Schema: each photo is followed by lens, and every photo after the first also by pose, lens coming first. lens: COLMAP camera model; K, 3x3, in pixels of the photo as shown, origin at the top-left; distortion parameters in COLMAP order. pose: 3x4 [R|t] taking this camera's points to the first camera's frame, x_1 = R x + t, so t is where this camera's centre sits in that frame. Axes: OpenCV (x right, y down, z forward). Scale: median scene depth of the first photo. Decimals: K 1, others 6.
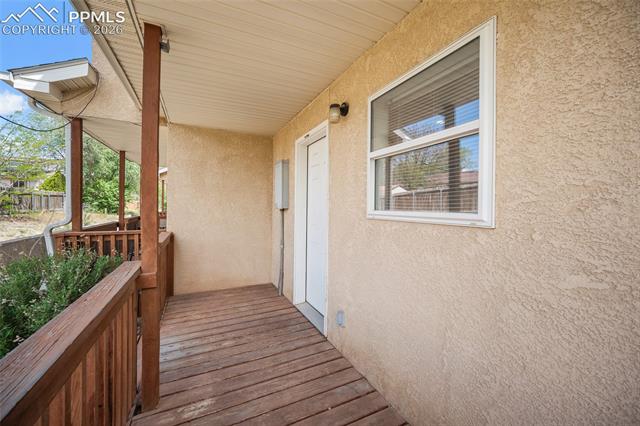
lens RADIAL K [[253.1, 0, 321.9], [0, 253.1, 206.2], [0, 0, 1]] dist [-0.001631, -0.000108]
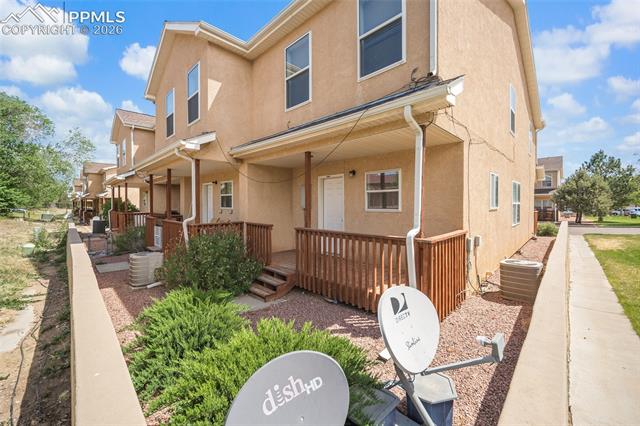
lens RADIAL K [[253.1, 0, 321.9], [0, 253.1, 206.2], [0, 0, 1]] dist [-0.001631, -0.000108]
pose [[0.946724, -0.013187, 0.321777, -0.945373], [0.009654, 0.999874, 0.012573, -0.044312], [-0.321903, -0.008796, 0.946732, -1.260490]]
